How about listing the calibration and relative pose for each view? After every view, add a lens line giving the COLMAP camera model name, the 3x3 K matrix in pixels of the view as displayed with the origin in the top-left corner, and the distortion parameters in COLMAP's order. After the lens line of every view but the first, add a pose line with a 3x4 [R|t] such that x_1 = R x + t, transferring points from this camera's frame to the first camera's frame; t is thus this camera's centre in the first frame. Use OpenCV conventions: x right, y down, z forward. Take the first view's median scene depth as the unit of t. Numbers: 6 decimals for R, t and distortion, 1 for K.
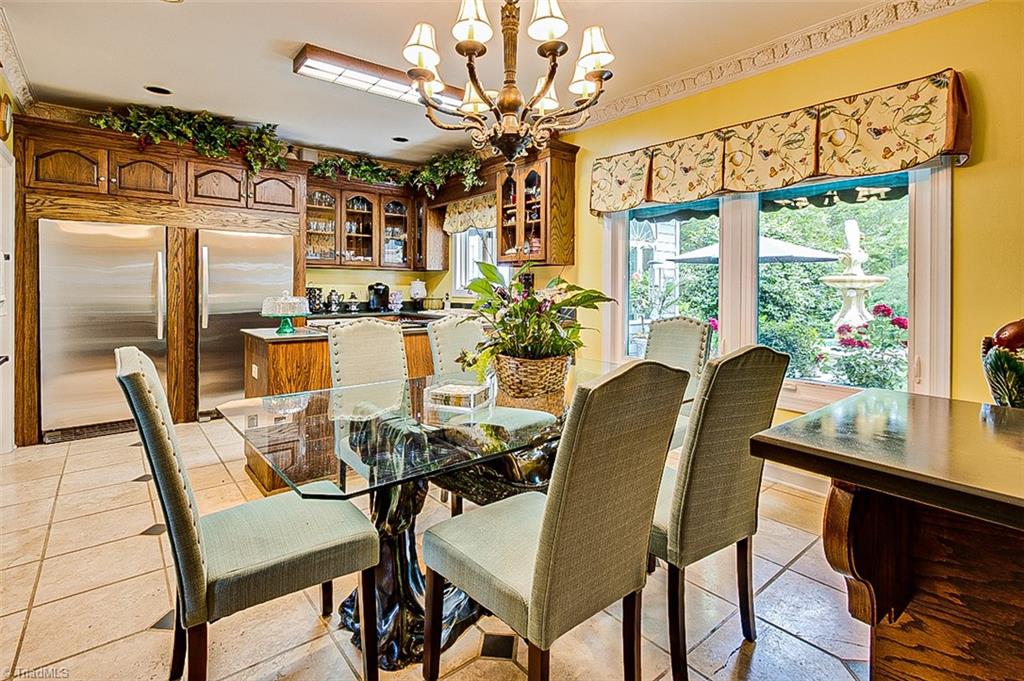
lens RADIAL K [[496.0, 0, 521.6], [0, 496.0, 289.0], [0, 0, 1]] dist [-0.000923, -0.001453]
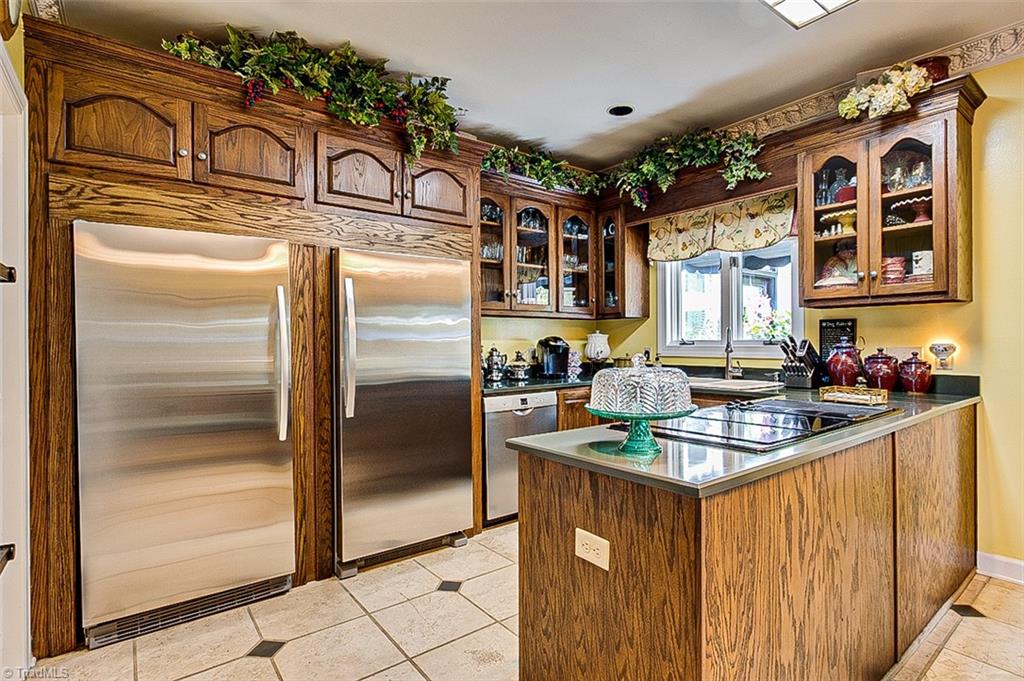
lens RADIAL K [[496.0, 0, 510.6], [0, 496.0, 341.1], [0, 0, 1]] dist [-0.000923, -0.001453]
pose [[0.999580, -0.010718, -0.026928, -0.425618], [0.010644, 0.999939, -0.002895, -0.006922], [0.026957, 0.002607, 0.999633, 0.416002]]
